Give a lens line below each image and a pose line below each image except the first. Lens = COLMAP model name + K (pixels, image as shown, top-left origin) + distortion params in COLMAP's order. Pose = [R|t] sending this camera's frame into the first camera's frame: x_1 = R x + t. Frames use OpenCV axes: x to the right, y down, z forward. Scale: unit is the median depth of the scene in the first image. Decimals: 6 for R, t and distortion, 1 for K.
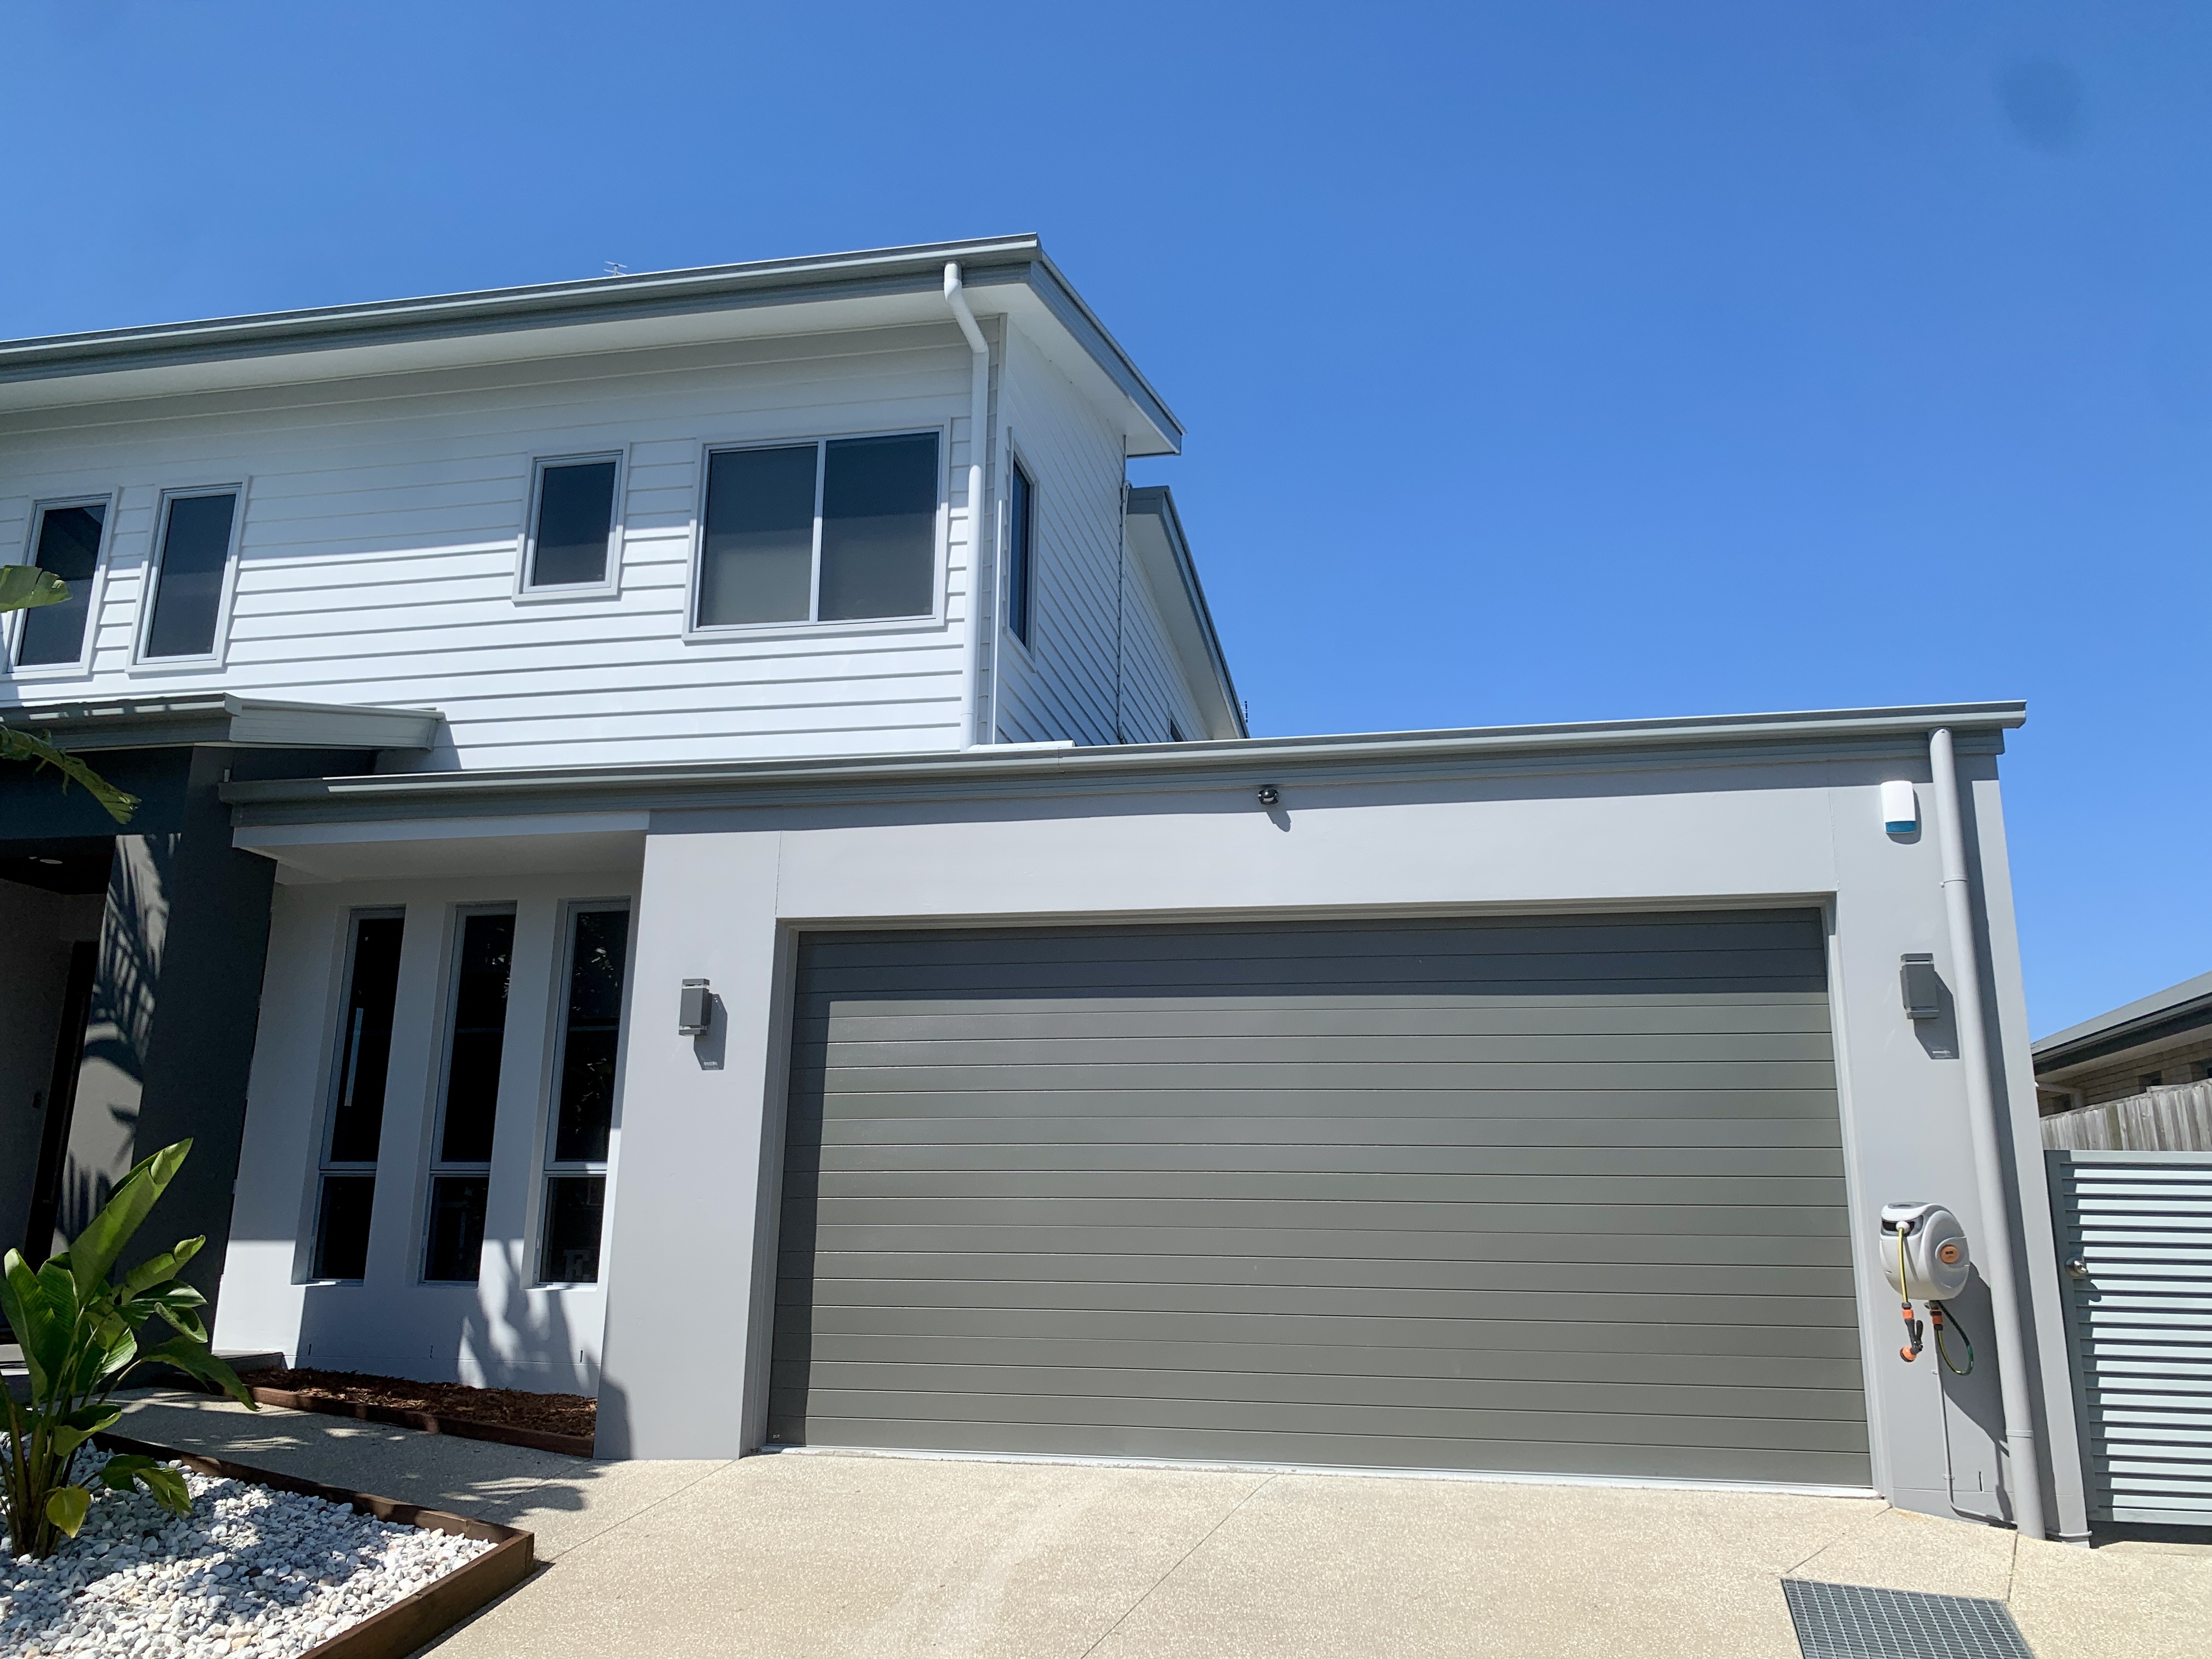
lens RADIAL K [[1700.3, 0, 1108.0], [0, 1700.3, 834.6], [0, 0, 1]] dist [0.101494, -0.166278]
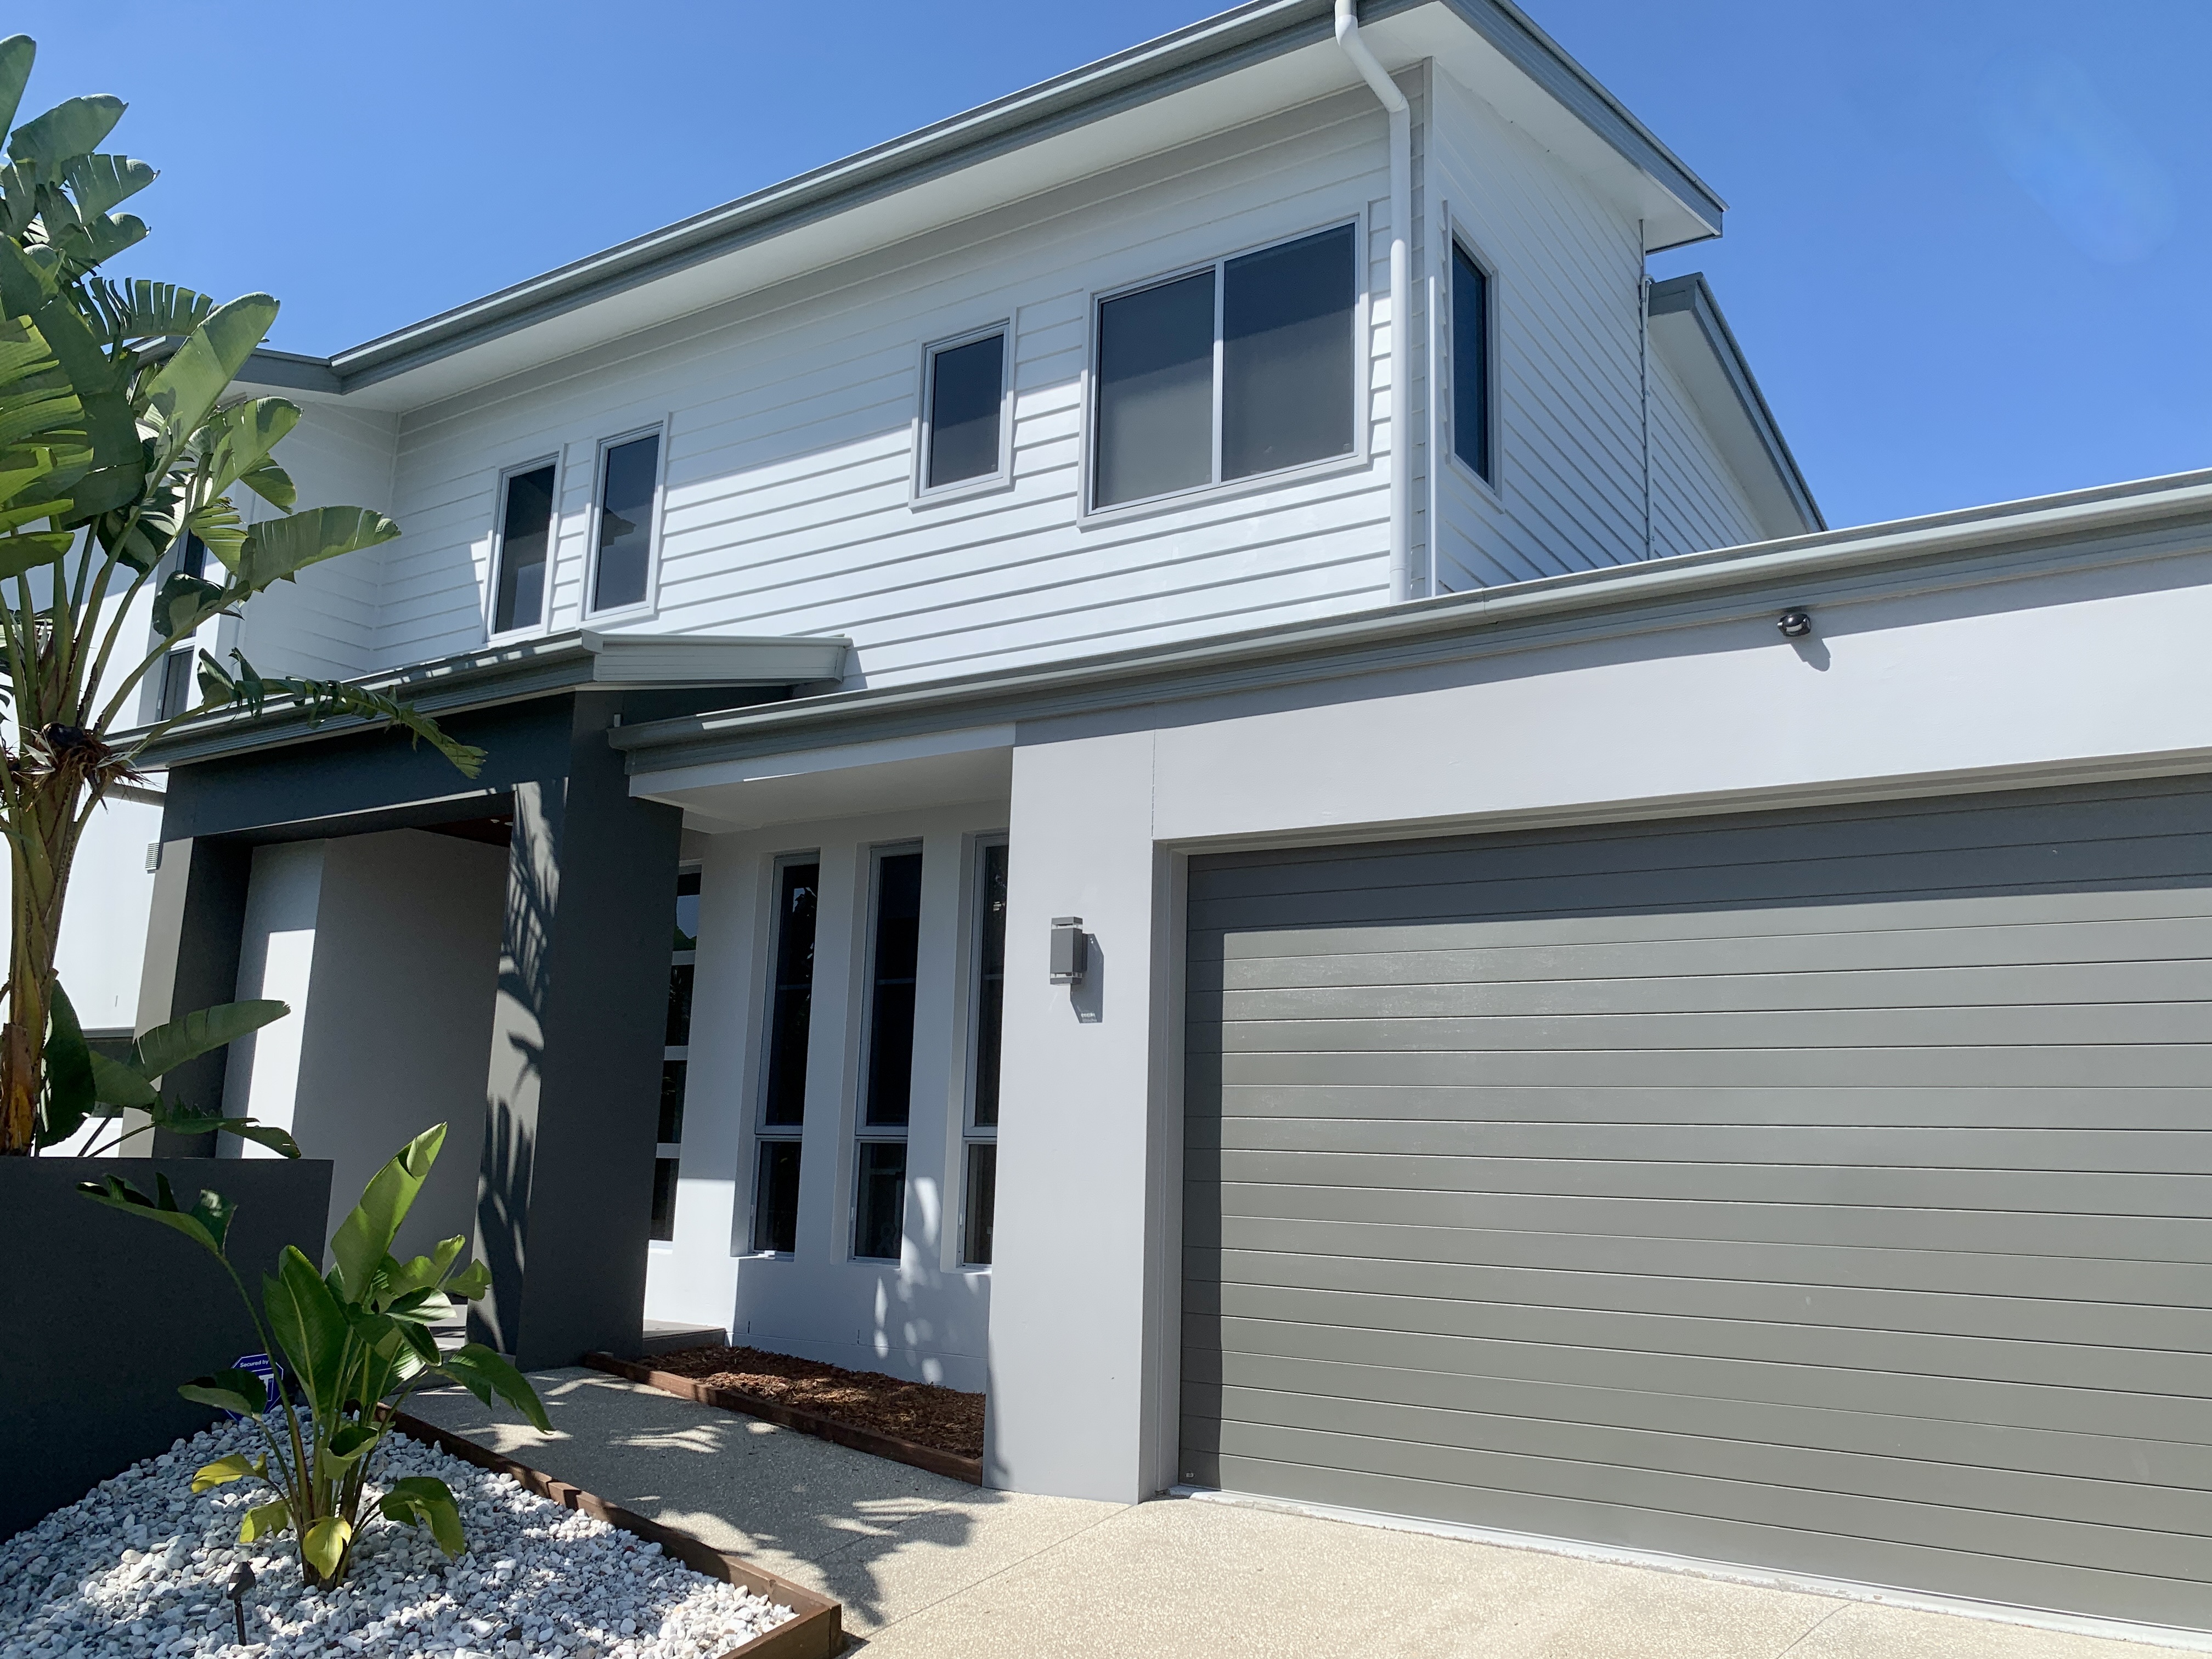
lens RADIAL K [[1700.3, 0, 1108.0], [0, 1700.3, 834.6], [0, 0, 1]] dist [0.101494, -0.166278]
pose [[0.934681, -0.055736, -0.351090, 0.061146], [0.069527, 0.997220, 0.026786, 0.020189], [0.348621, -0.049447, 0.935959, 0.201639]]
